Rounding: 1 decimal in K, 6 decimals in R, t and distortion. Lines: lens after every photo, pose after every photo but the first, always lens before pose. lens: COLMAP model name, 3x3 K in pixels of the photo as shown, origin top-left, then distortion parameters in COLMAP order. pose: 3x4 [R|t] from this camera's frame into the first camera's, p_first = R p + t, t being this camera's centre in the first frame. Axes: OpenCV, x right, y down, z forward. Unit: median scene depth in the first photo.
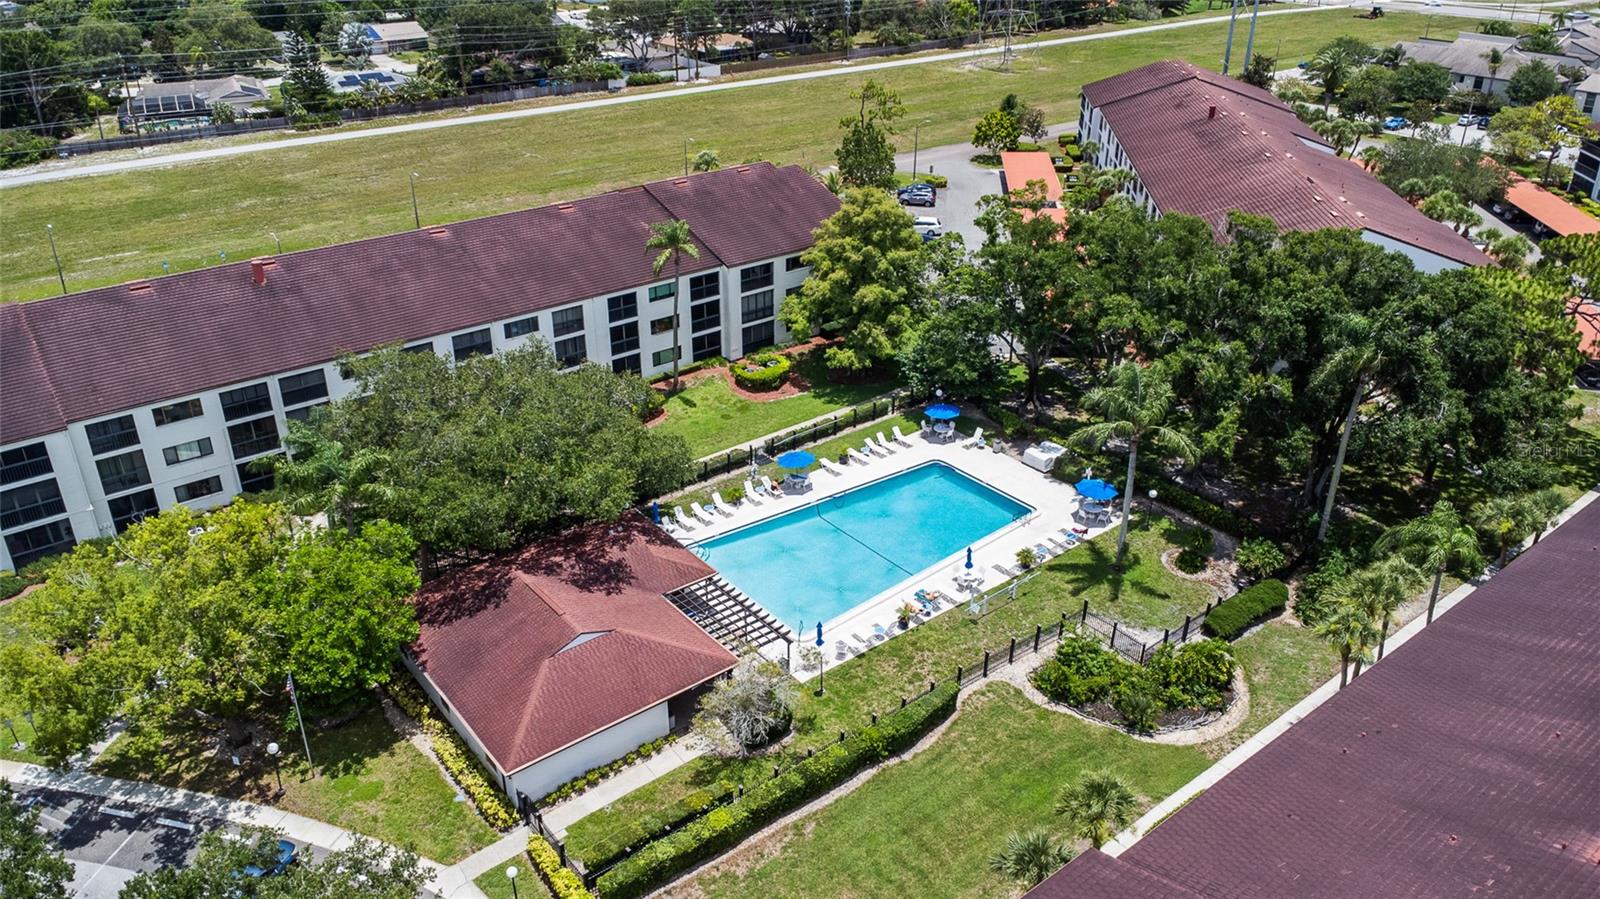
lens RADIAL K [[1168.3, 0, 790.8], [0, 1168.3, 443.0], [0, 0, 1]] dist [0.009372, -0.012857]
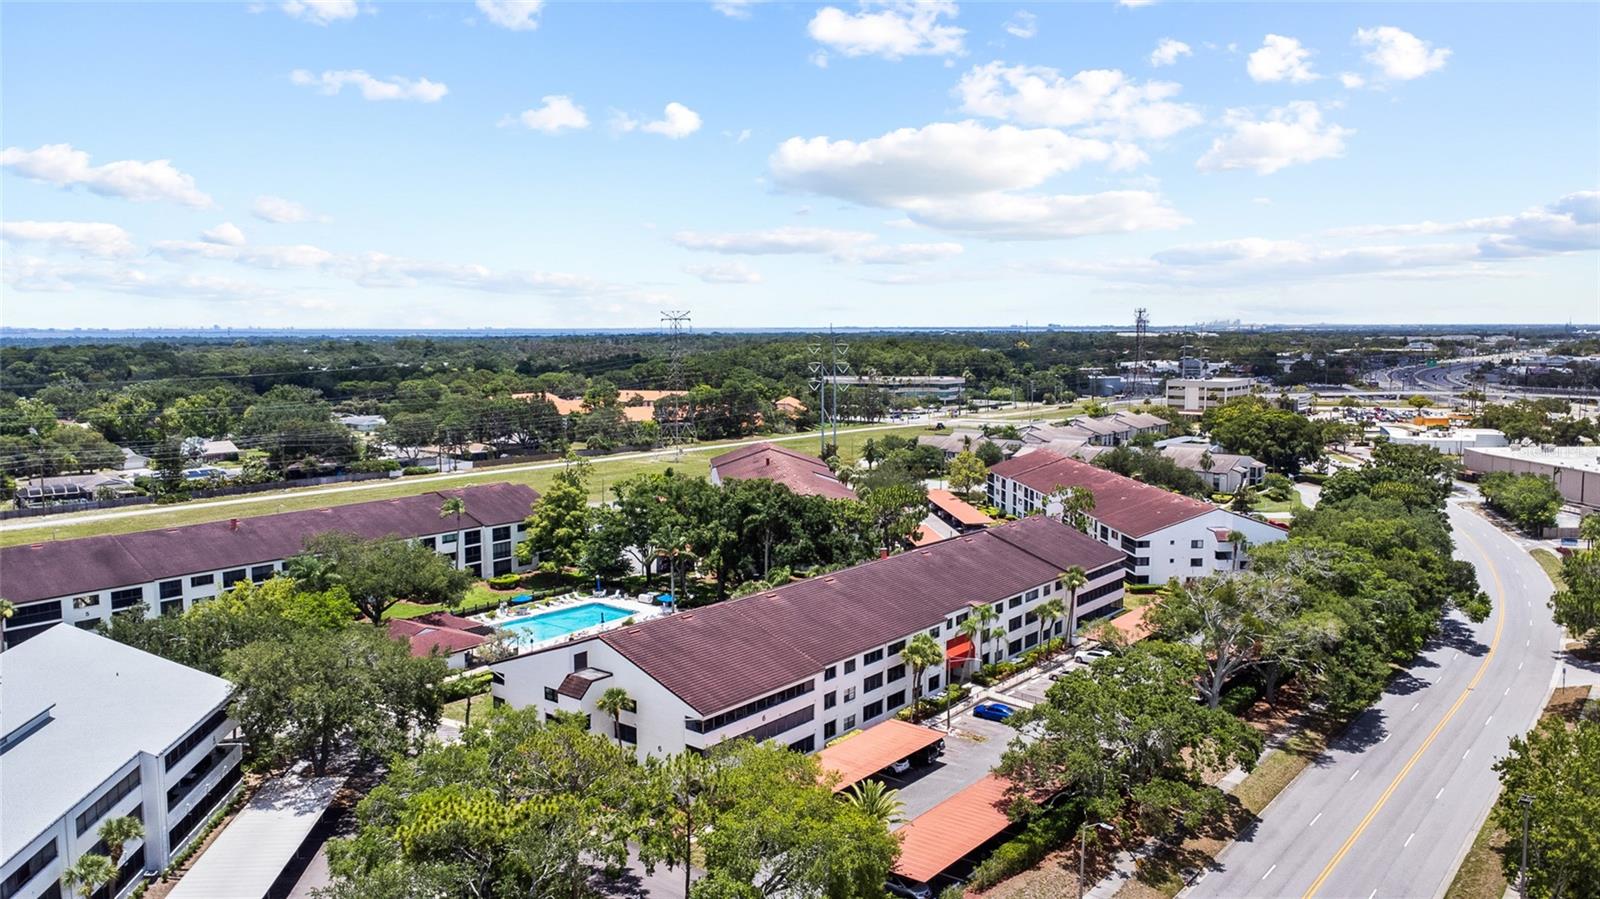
lens RADIAL K [[1168.3, 0, 788.2], [0, 1168.3, 453.1], [0, 0, 1]] dist [0.009372, -0.012857]
pose [[0.976462, -0.019478, 0.214807, 0.020036], [0.093210, 0.936224, -0.338817, 0.422999], [-0.194508, 0.350864, 0.916003, -0.858350]]
